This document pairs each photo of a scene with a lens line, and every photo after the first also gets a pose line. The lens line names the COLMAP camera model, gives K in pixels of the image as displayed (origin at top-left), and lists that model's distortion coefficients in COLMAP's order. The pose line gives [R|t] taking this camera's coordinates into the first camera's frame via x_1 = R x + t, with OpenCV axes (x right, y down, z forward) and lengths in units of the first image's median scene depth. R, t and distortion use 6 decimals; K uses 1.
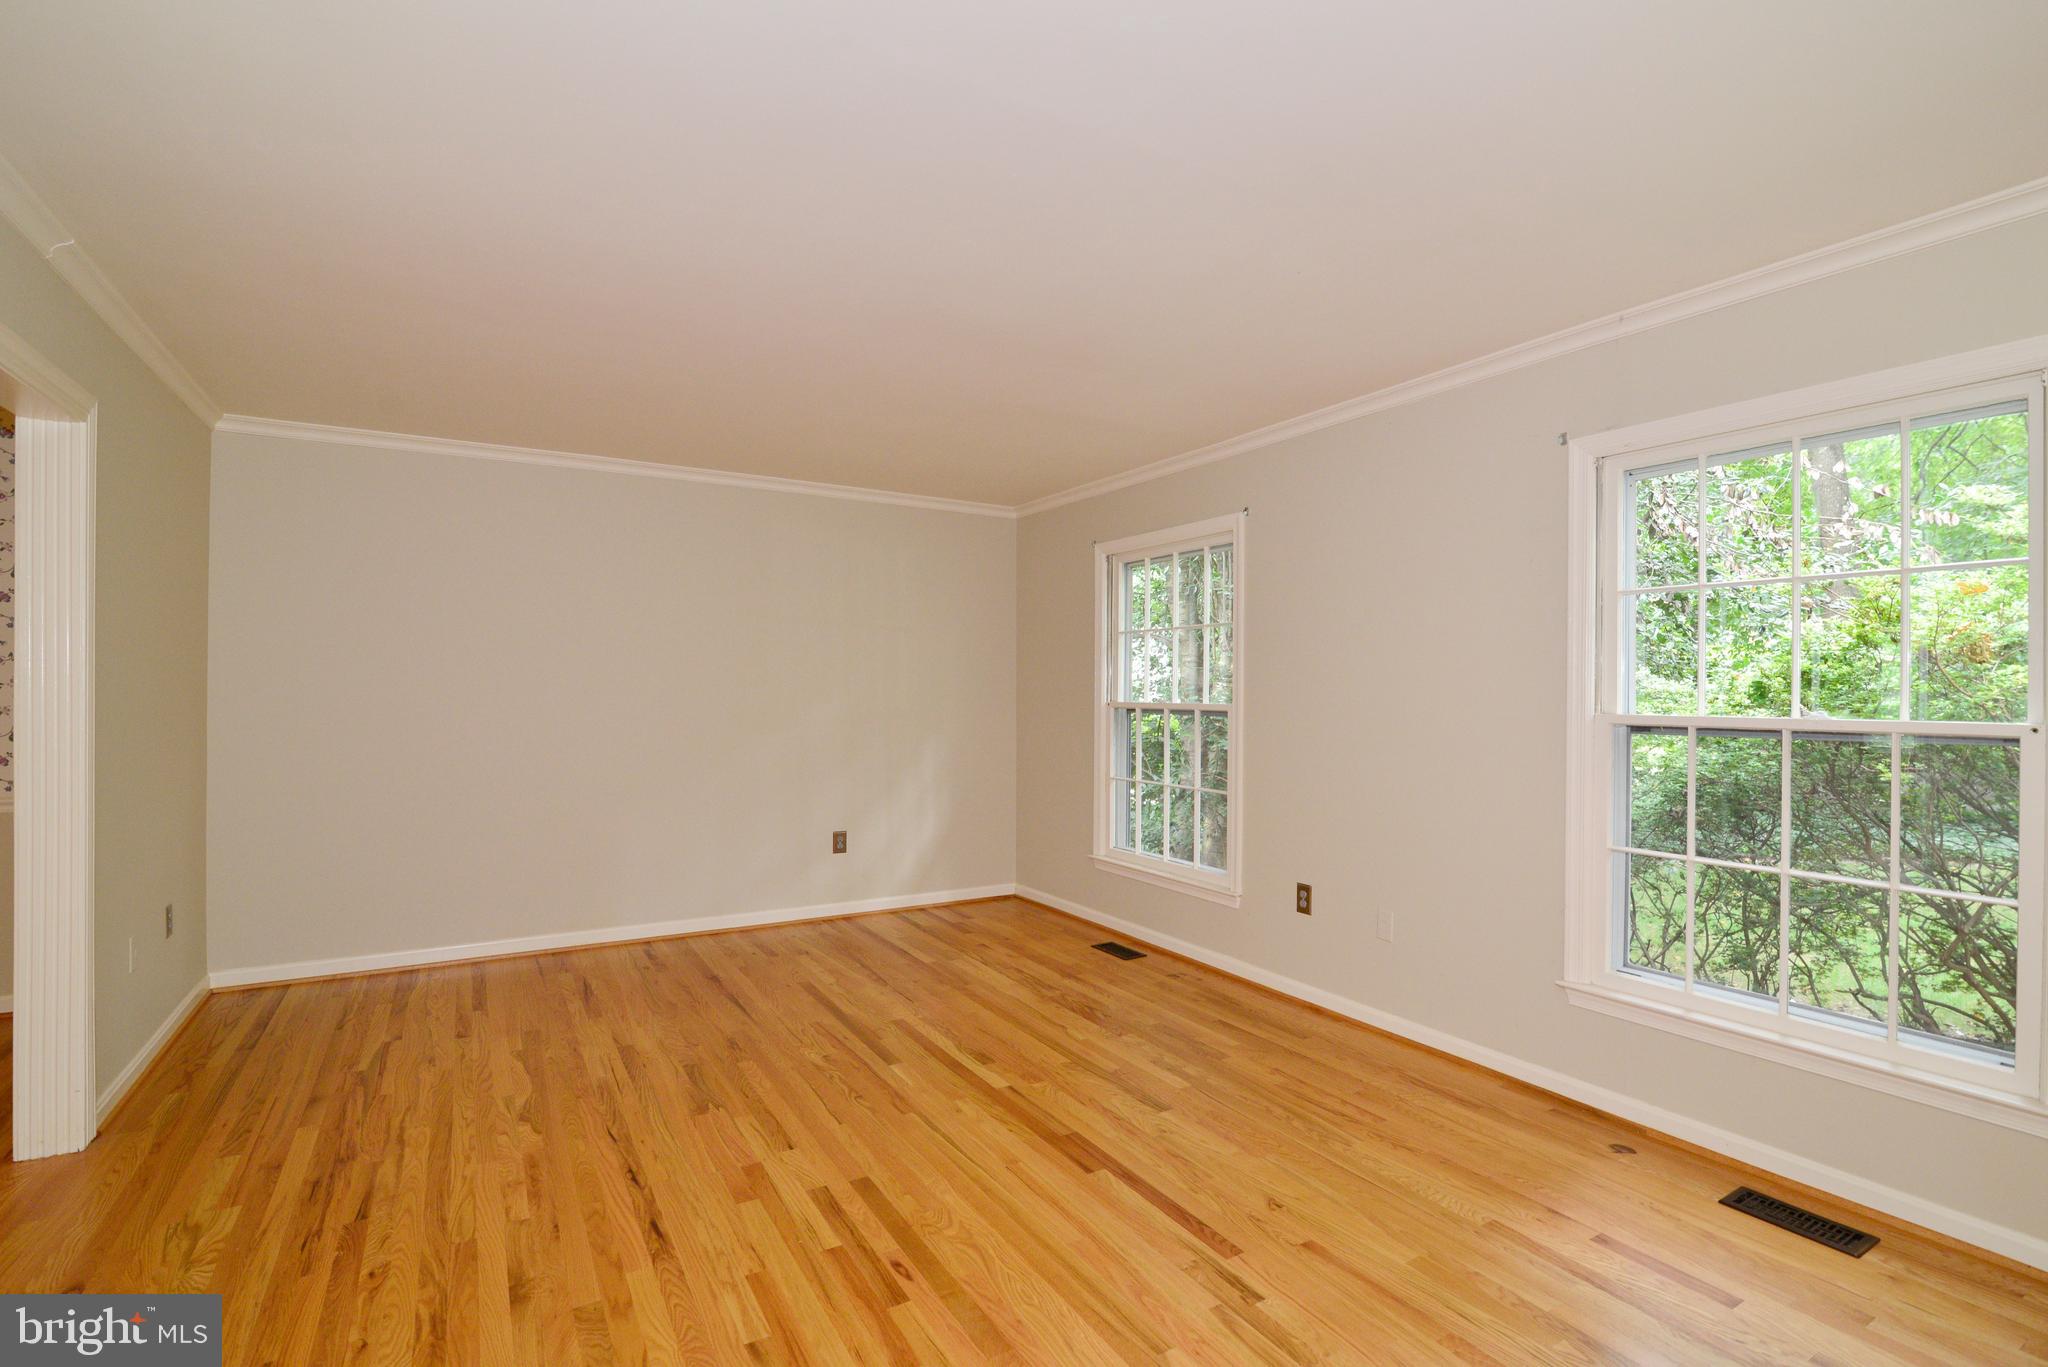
lens RADIAL K [[932.2, 0, 1018.6], [0, 932.2, 689.3], [0, 0, 1]] dist [-0.020860, -0.000298]
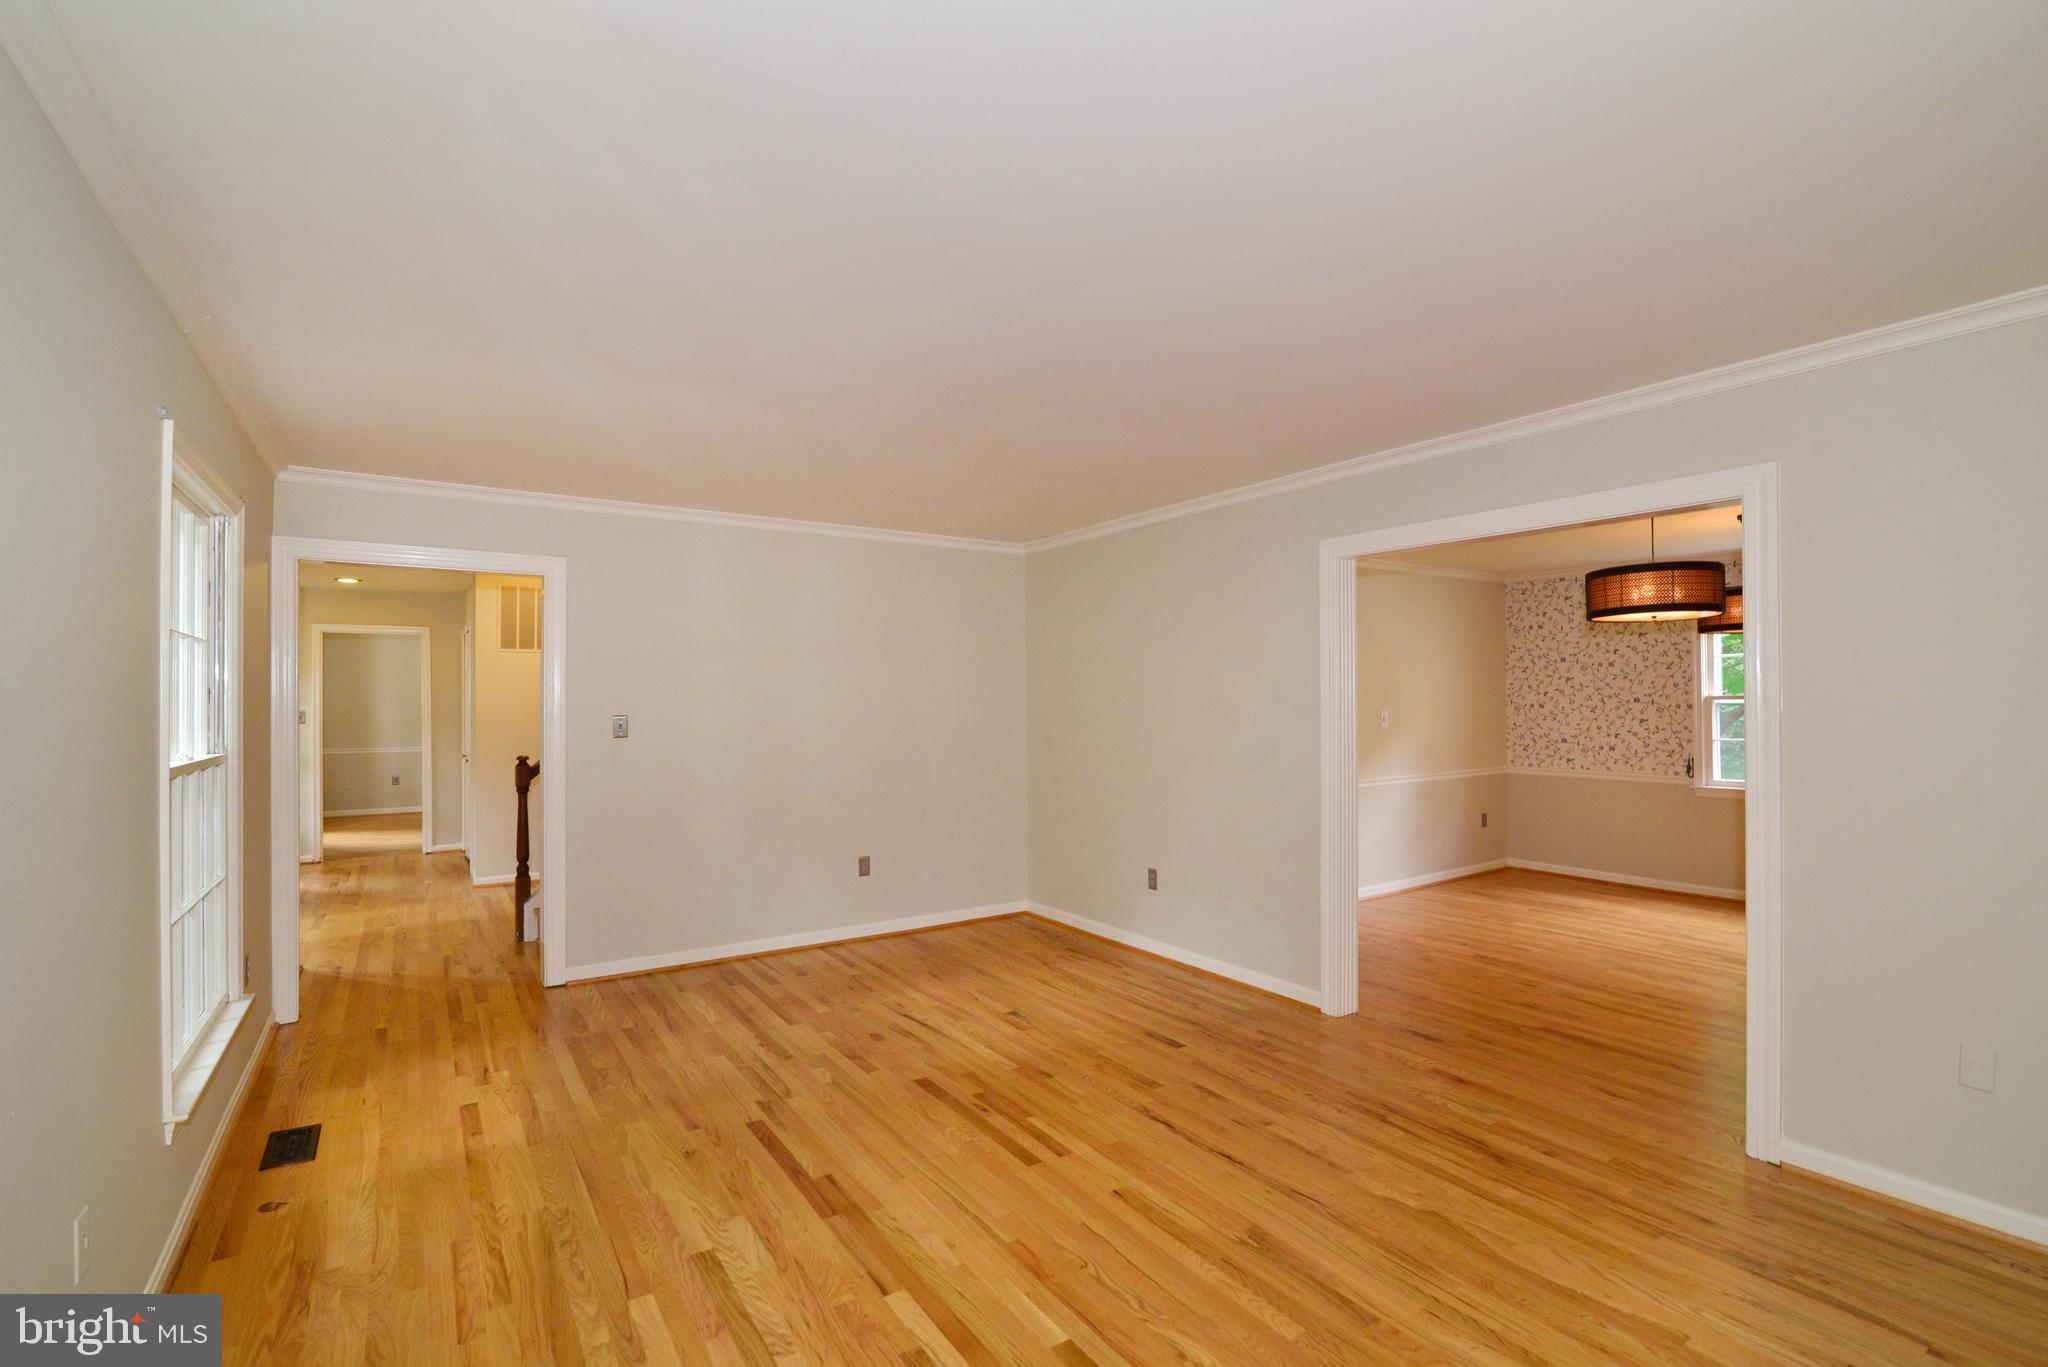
lens RADIAL K [[932.2, 0, 1018.6], [0, 932.2, 689.3], [0, 0, 1]] dist [-0.020860, -0.000298]
pose [[-0.998869, -0.003613, -0.047411, -0.094642], [-0.003009, 0.999913, -0.012804, -0.042212], [0.047453, -0.012647, -0.998793, 2.118481]]
